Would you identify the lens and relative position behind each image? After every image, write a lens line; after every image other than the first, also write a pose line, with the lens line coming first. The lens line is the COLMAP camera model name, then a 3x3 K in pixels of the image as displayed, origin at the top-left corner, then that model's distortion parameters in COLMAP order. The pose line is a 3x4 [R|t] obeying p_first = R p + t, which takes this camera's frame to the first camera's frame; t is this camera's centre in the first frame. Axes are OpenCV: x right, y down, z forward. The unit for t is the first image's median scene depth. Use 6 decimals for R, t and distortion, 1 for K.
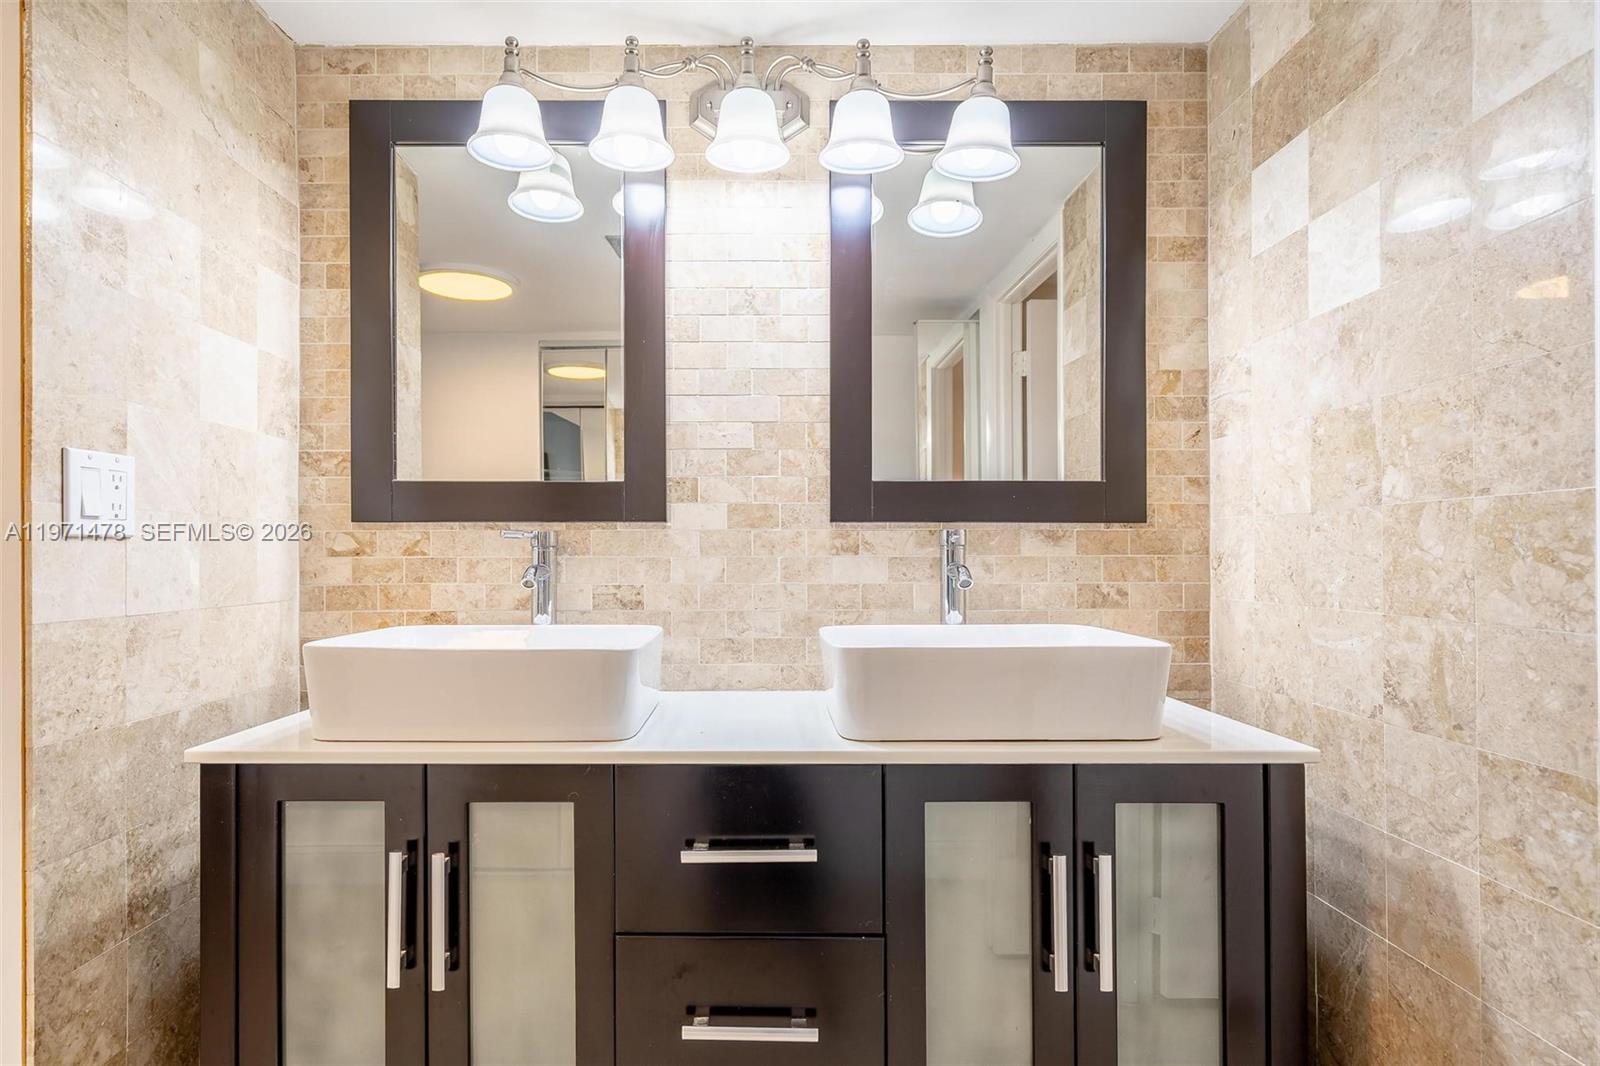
lens RADIAL K [[821.8, 0, 797.2], [0, 821.8, 557.9], [0, 0, 1]] dist [-0.000248, 0.000468]
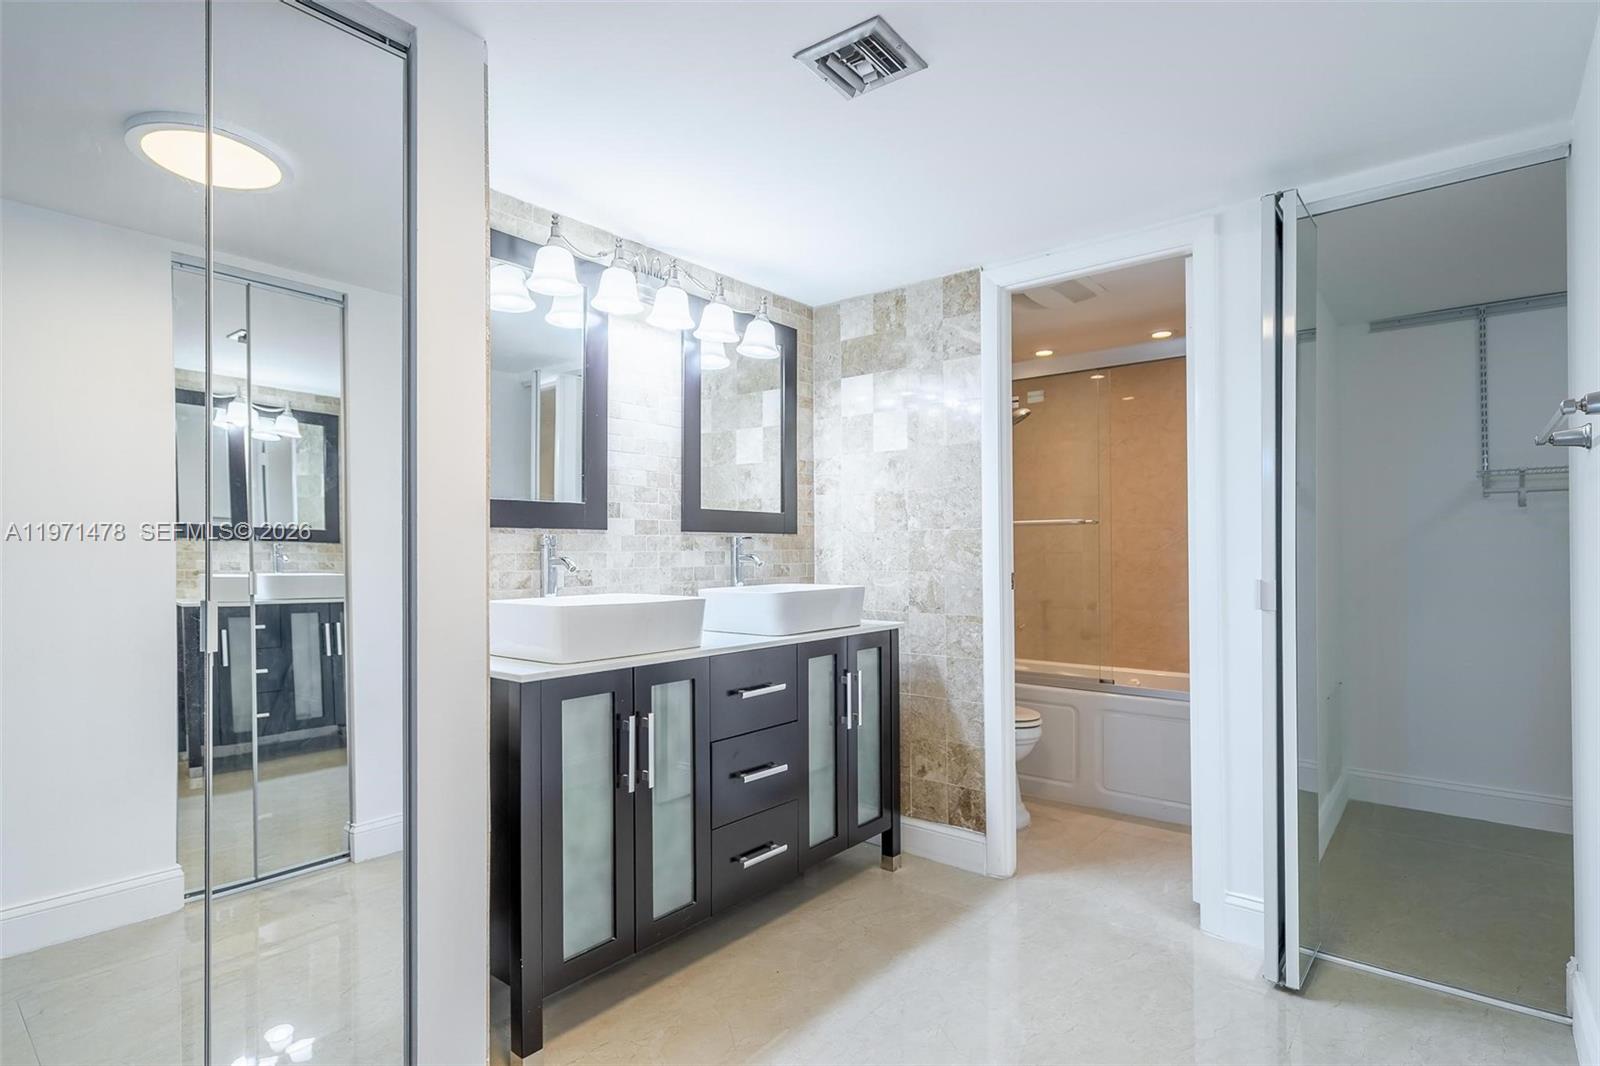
lens RADIAL K [[821.8, 0, 797.2], [0, 821.8, 557.9], [0, 0, 1]] dist [-0.000248, 0.000468]
pose [[0.627838, -0.009784, 0.778282, -1.268157], [0.008587, 0.999947, 0.005643, 0.005181], [-0.778296, 0.003140, 0.627889, -0.312349]]
